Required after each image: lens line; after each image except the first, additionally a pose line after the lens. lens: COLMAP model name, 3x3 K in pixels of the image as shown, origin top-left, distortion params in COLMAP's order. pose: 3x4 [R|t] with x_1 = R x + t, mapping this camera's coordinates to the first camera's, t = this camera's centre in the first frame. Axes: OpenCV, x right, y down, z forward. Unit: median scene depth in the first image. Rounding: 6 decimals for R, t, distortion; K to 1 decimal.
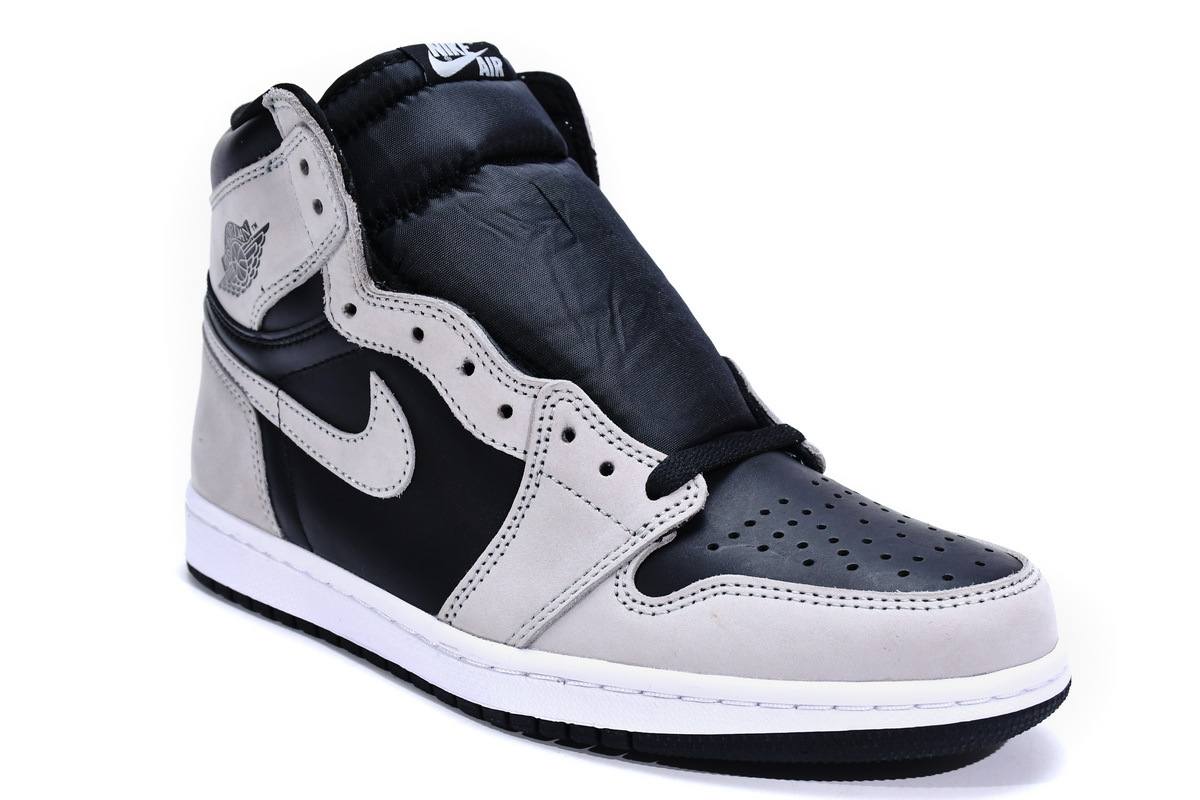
lens RADIAL K [[1842.4, 0, 600.3], [0, 1842.4, 400.6], [0, 0, 1]] dist [0.021650, 0.000000]
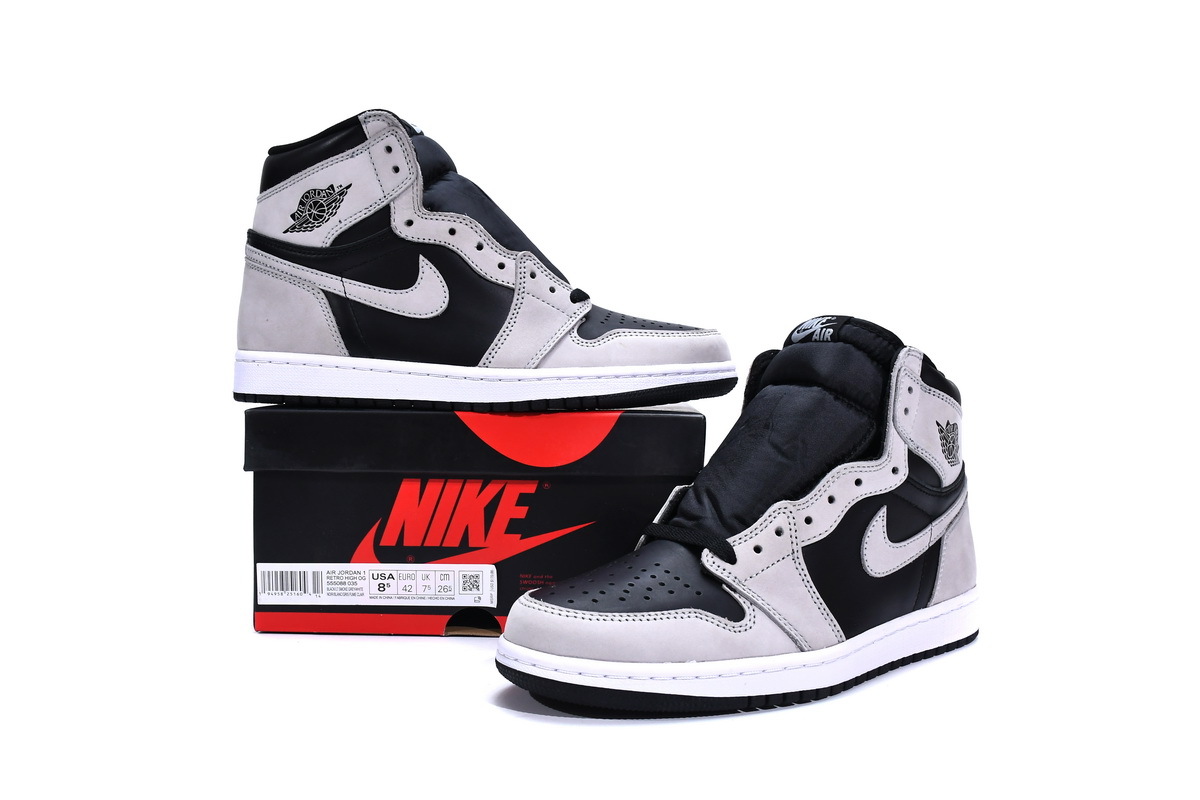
lens RADIAL K [[1084.3, 0, 600.6], [0, 1084.3, 398.4], [0, 0, 1]] dist [-0.016206, 0.000967]
pose [[0.784565, -0.020132, 0.619719, -0.719428], [0.138978, 0.979753, -0.144118, 0.341902], [-0.604270, 0.199197, 0.771478, 0.010615]]
